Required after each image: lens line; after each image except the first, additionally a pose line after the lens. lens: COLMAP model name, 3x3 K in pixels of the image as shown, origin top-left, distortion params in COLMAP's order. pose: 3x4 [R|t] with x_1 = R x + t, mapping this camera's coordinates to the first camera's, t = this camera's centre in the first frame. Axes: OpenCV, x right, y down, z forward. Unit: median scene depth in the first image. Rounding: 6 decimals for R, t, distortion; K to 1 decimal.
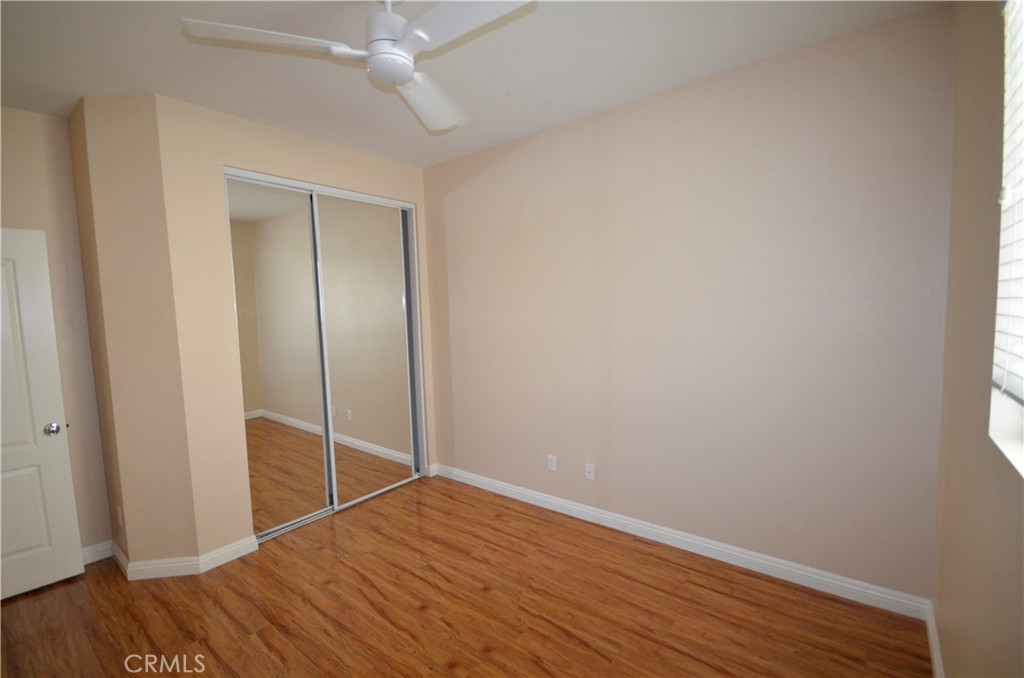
lens RADIAL K [[448.9, 0, 521.2], [0, 448.9, 340.3], [0, 0, 1]] dist [0.001542, -0.004453]
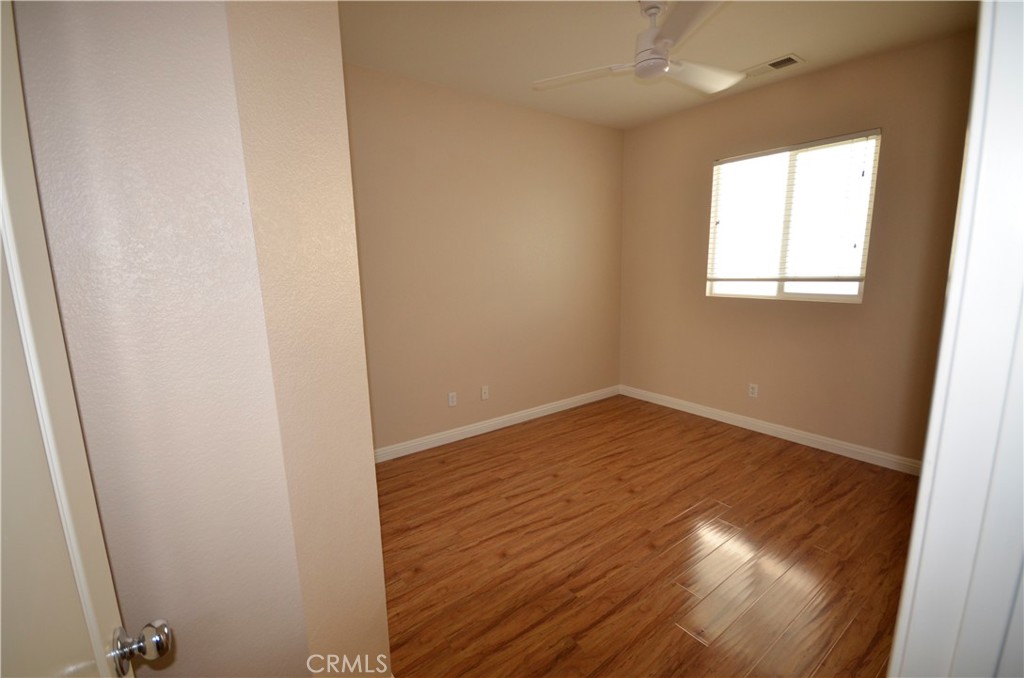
lens RADIAL K [[448.9, 0, 521.0], [0, 448.9, 343.3], [0, 0, 1]] dist [0.001542, -0.004453]
pose [[0.250660, -0.141850, 0.957626, -1.247341], [0.081211, 0.988801, 0.125210, 0.016066], [-0.964663, 0.046384, 0.259373, 0.734847]]
